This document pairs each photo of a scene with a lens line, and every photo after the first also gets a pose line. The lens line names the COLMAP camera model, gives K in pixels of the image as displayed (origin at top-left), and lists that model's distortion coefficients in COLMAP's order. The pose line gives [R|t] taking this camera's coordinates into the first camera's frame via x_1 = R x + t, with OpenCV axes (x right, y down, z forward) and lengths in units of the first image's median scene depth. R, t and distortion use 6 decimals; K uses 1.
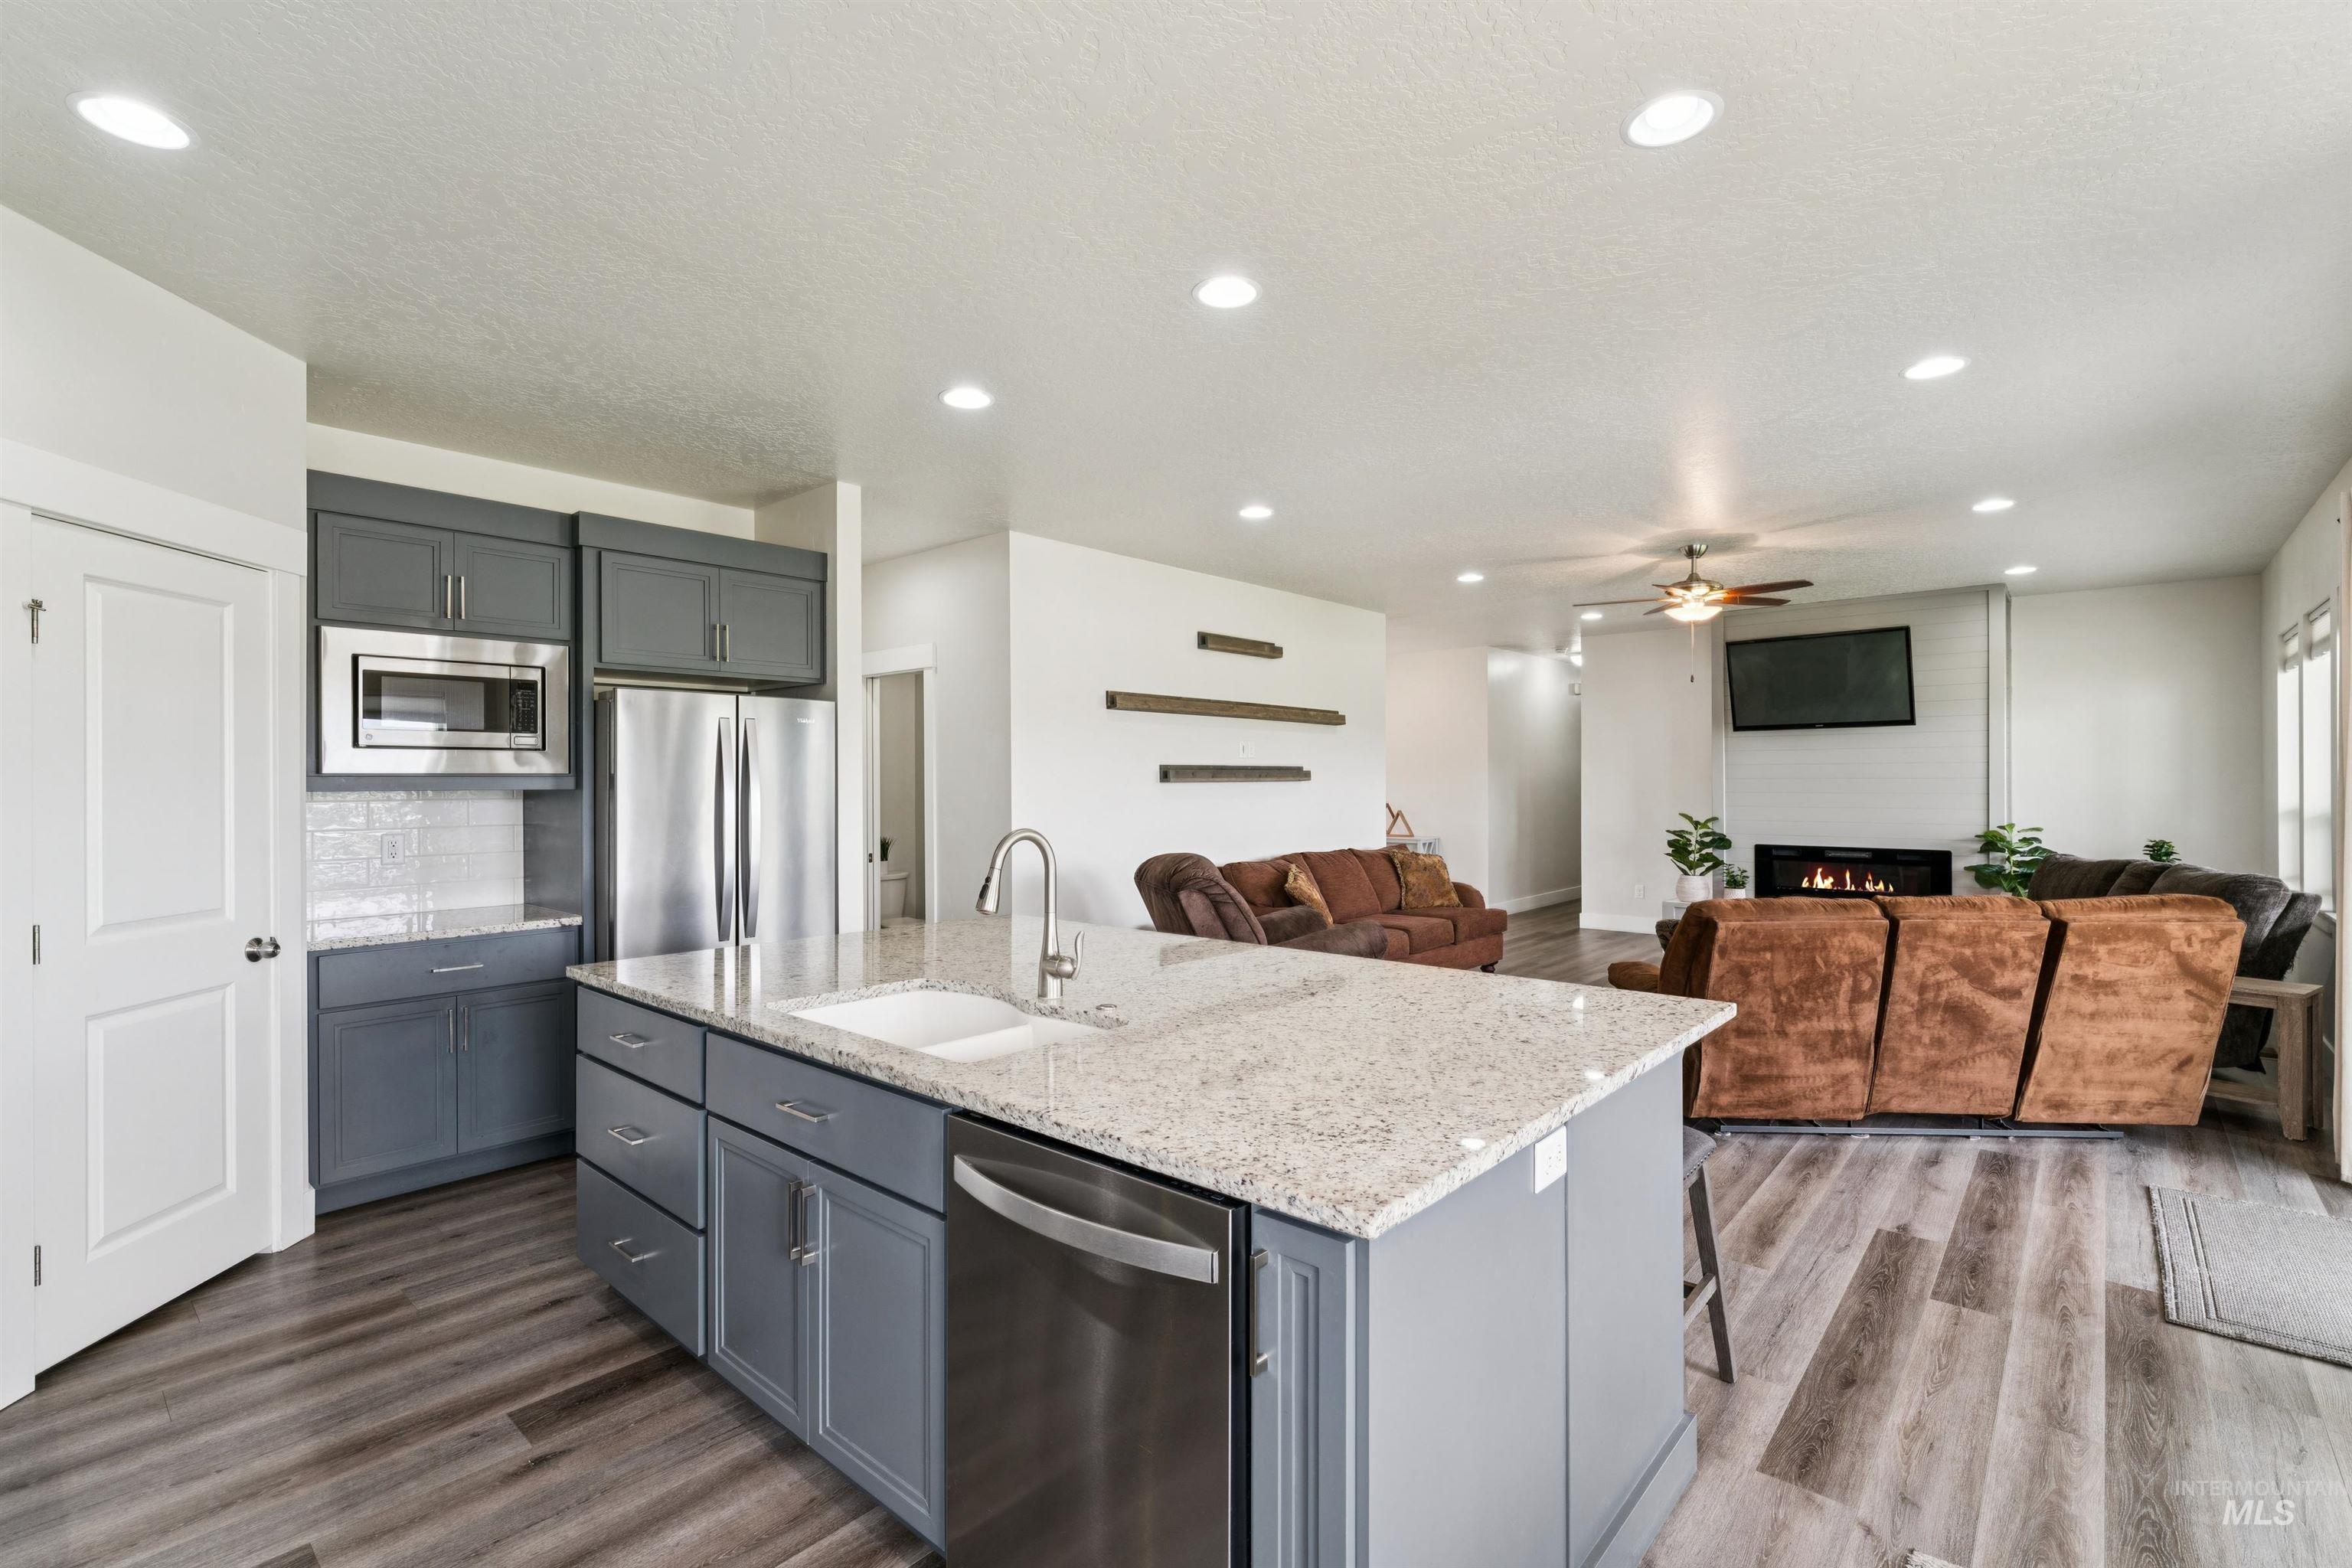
lens RADIAL K [[1058.9, 0, 1178.8], [0, 1058.9, 773.9], [0, 0, 1]] dist [-0.003507, 0.000515]
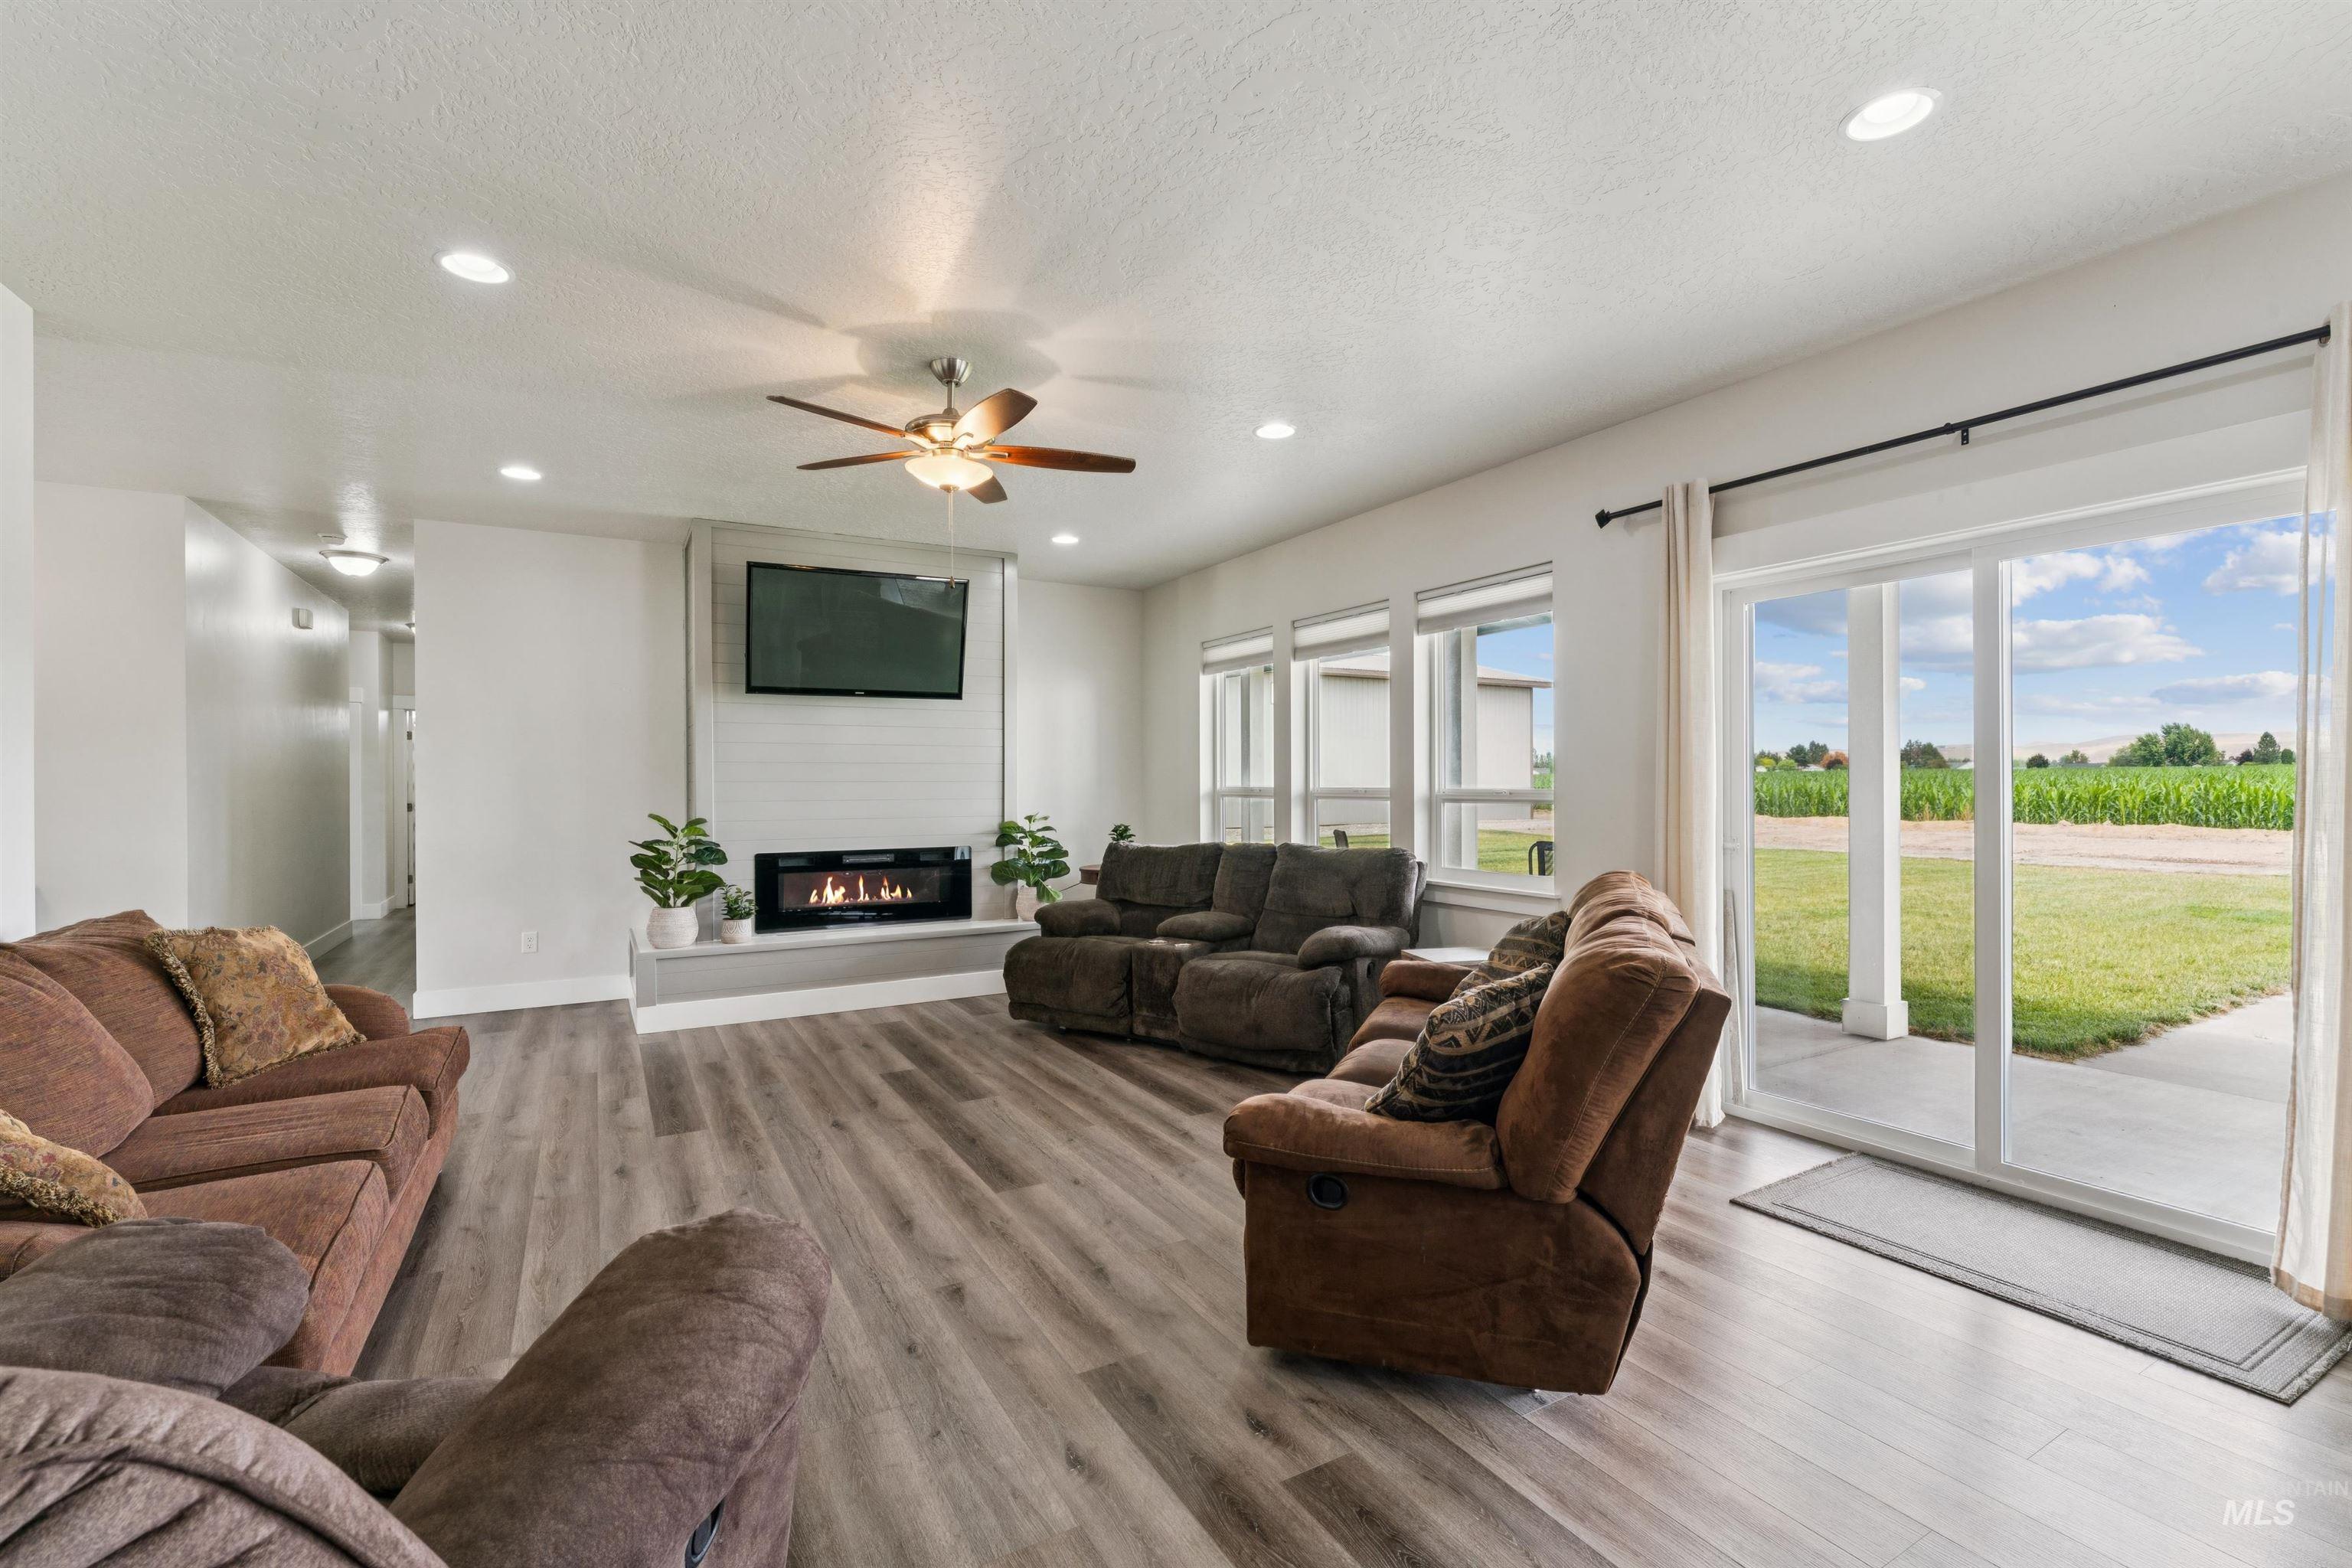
lens RADIAL K [[1016.0, 0, 1168.4], [0, 1016.0, 782.5], [0, 0, 1]] dist [-0.004135, 0.001494]
pose [[0.337454, 0.002794, 0.941338, -0.019287], [-0.003518, 0.999992, -0.001707, 0.034326], [-0.941335, -0.002736, 0.337461, 0.940939]]
